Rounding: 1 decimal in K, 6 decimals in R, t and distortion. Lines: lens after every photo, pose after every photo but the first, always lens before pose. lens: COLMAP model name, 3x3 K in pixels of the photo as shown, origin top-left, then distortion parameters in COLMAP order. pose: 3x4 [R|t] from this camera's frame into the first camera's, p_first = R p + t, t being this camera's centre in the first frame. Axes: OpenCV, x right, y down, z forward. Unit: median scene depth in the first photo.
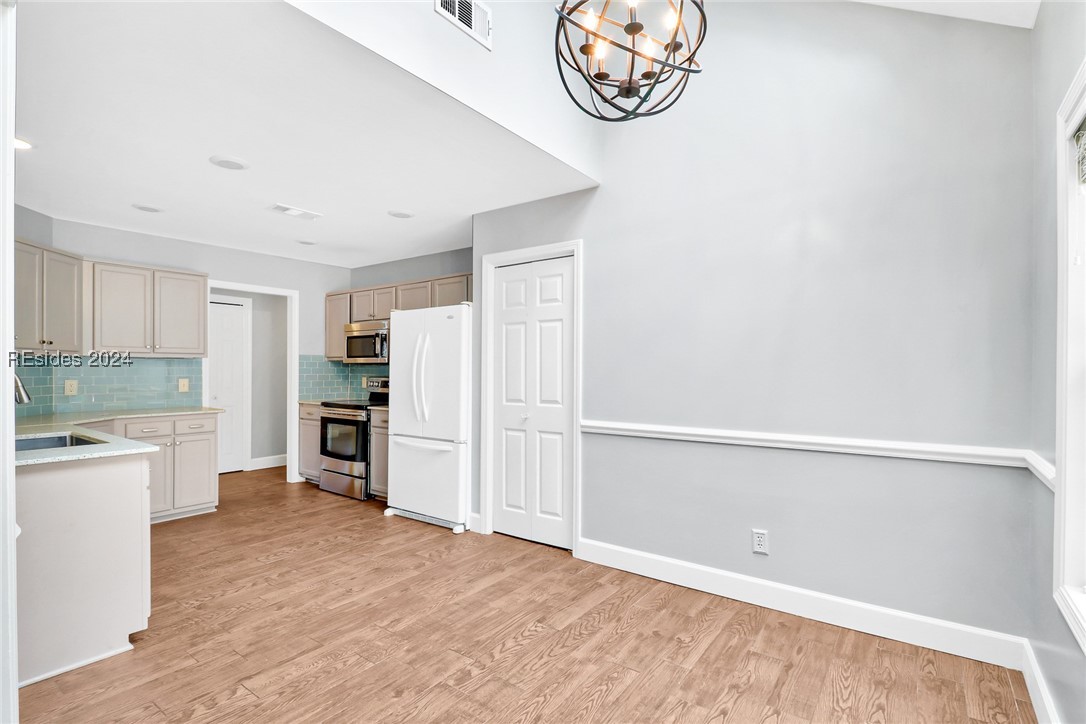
lens RADIAL K [[514.6, 0, 554.9], [0, 514.6, 368.2], [0, 0, 1]] dist [-0.001285, -0.015955]
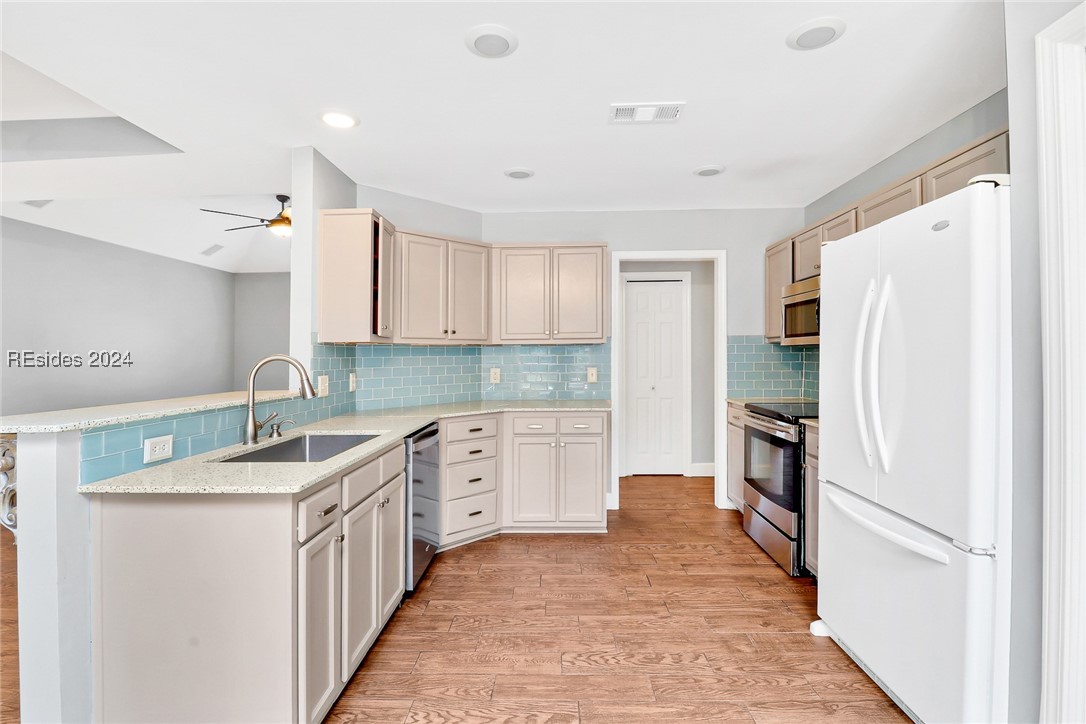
lens RADIAL K [[512.4, 0, 547.5], [0, 512.4, 349.9], [0, 0, 1]] dist [-0.000308, -0.012671]
pose [[0.561242, -0.015192, -0.827513, -0.046805], [0.011612, 0.999878, -0.010481, -0.001680], [0.827571, -0.003727, 0.561349, 0.509534]]
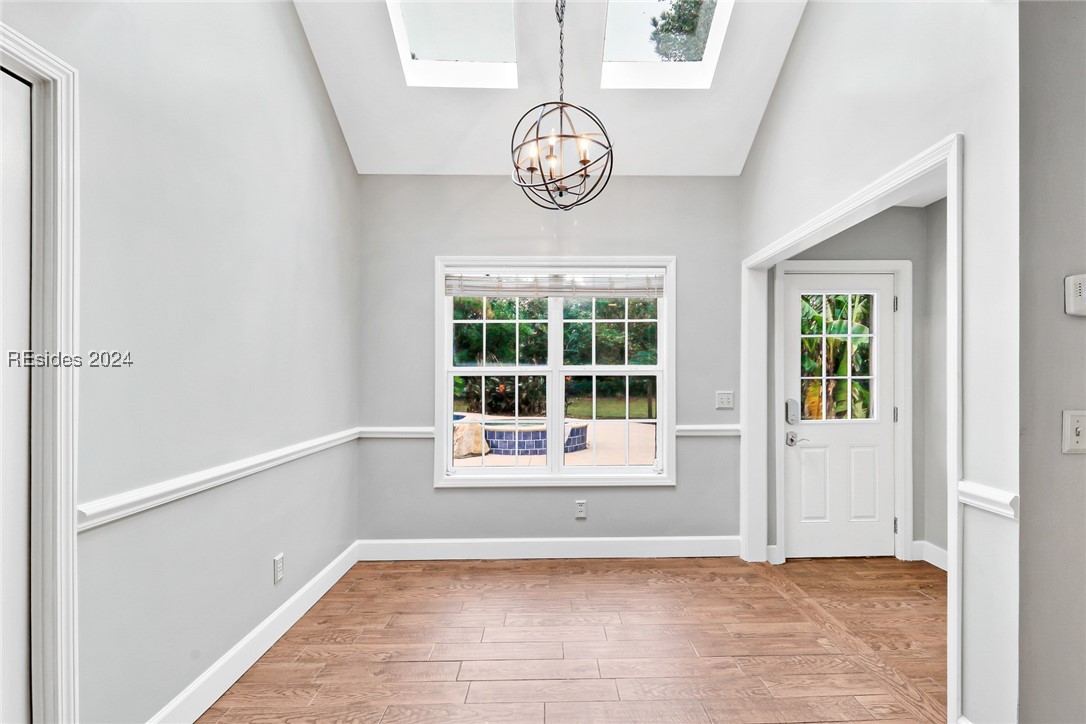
lens RADIAL K [[518.8, 0, 560.8], [0, 518.8, 360.6], [0, 0, 1]] dist [0.000917, -0.013299]
pose [[-0.604008, 0.023300, 0.796638, -0.426959], [-0.000180, 0.999569, -0.029371, -0.003386], [-0.796978, -0.017884, -0.603743, 0.760391]]
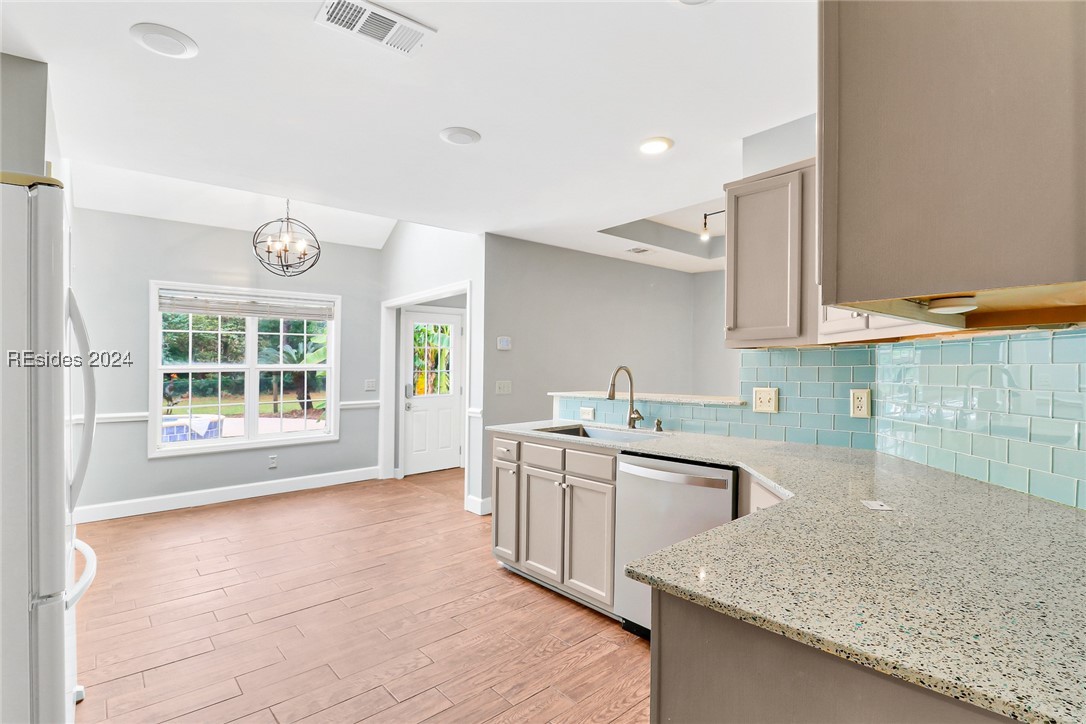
lens RADIAL K [[521.7, 0, 559.4], [0, 521.7, 348.1], [0, 0, 1]] dist [0.000173, -0.000251]
pose [[-0.977072, 0.017802, 0.212162, -0.726298], [0.009129, 0.999085, -0.041789, -0.001314], [-0.212711, -0.038894, -0.976341, 1.332019]]
